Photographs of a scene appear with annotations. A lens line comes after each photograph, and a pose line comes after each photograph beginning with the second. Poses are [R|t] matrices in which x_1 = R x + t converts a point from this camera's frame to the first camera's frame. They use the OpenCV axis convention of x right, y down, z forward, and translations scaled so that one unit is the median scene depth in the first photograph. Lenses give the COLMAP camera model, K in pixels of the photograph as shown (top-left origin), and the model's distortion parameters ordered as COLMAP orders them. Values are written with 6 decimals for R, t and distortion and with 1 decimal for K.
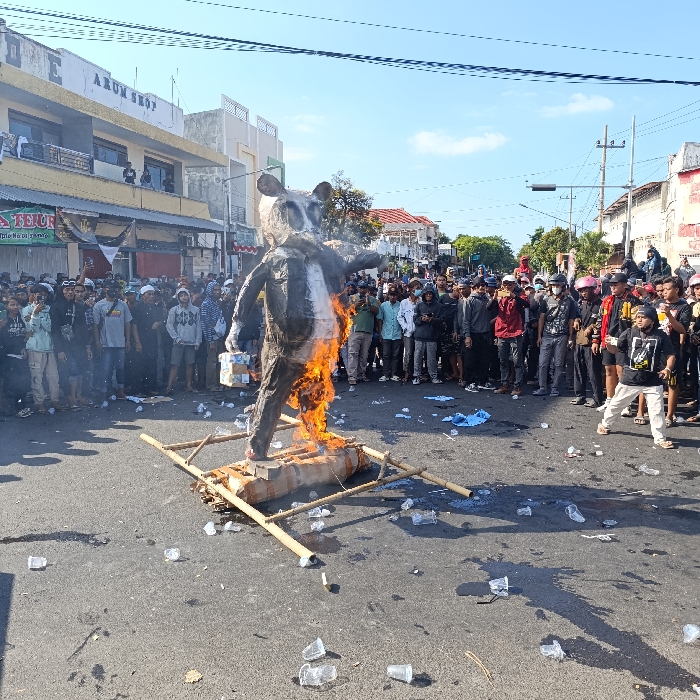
lens RADIAL K [[664.6, 0, 348.2], [0, 664.6, 350.6], [0, 0, 1]] dist [0.009552, 0.000000]
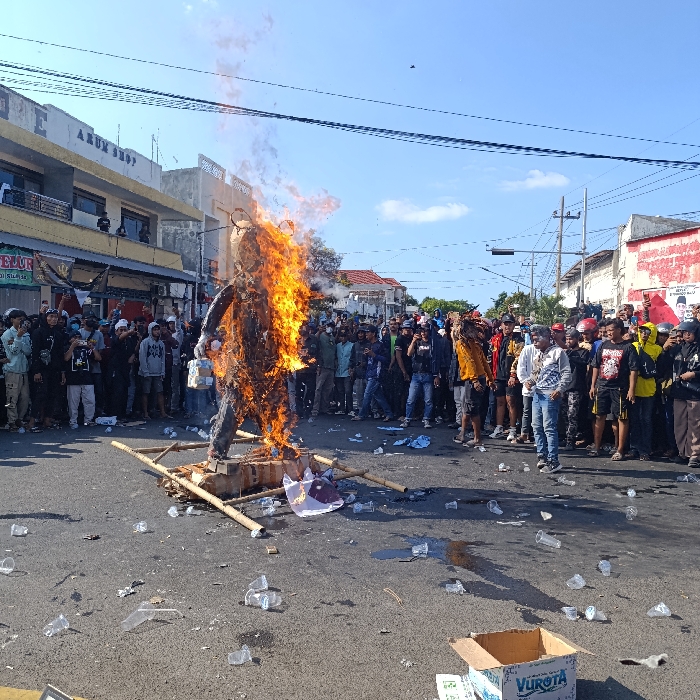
lens RADIAL K [[664.6, 0, 345.9], [0, 664.6, 348.8], [0, 0, 1]] dist [0.009552, 0.000000]
pose [[0.998691, 0.028117, 0.042719, 0.016274], [-0.024016, 0.995316, -0.093648, 0.050659], [-0.045152, 0.092500, 0.994688, -0.091128]]
